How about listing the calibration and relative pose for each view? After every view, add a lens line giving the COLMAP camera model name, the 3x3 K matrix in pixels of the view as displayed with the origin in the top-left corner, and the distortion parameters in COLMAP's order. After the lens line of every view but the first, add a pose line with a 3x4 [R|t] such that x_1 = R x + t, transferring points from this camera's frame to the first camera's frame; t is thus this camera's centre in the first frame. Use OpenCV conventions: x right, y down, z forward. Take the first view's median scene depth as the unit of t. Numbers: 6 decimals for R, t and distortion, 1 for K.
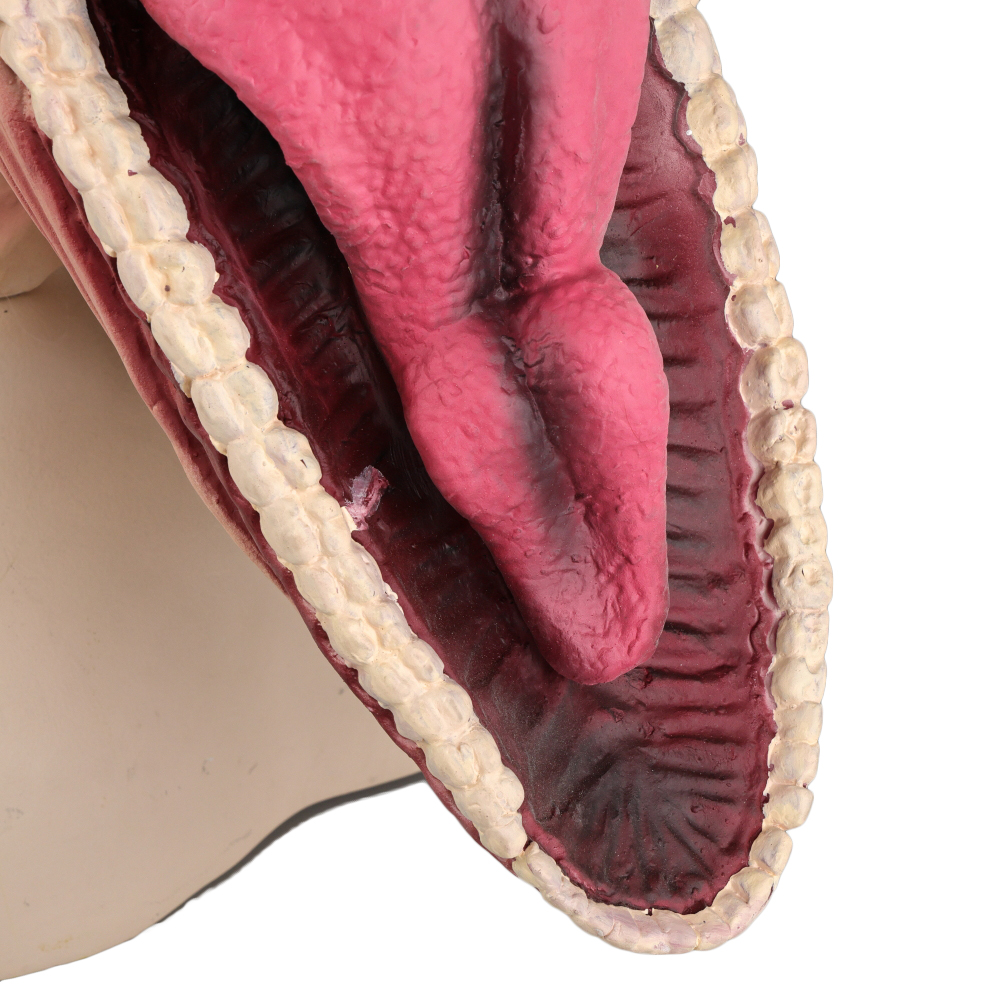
lens RADIAL K [[4292.1, 0, 500.0], [0, 4292.1, 500.0], [0, 0, 1]] dist [-0.012693, -0.641403]
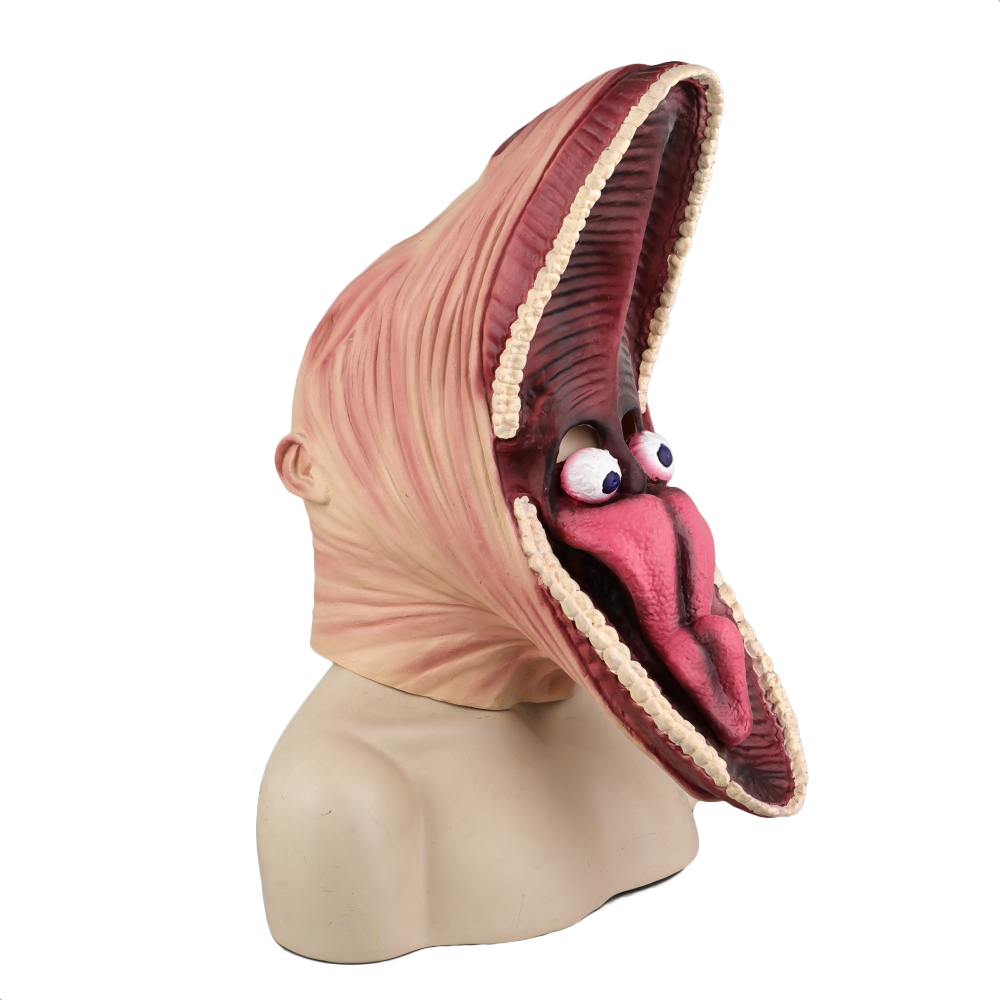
lens RADIAL K [[2597.0, 0, 500.0], [0, 2597.0, 500.0], [0, 0, 1]] dist [0.049070, 0.316758]
pose [[0.978776, -0.113338, 0.170742, -0.469946], [0.181415, 0.866723, -0.464629, 0.770805], [-0.095326, 0.485743, 0.868888, -0.761427]]
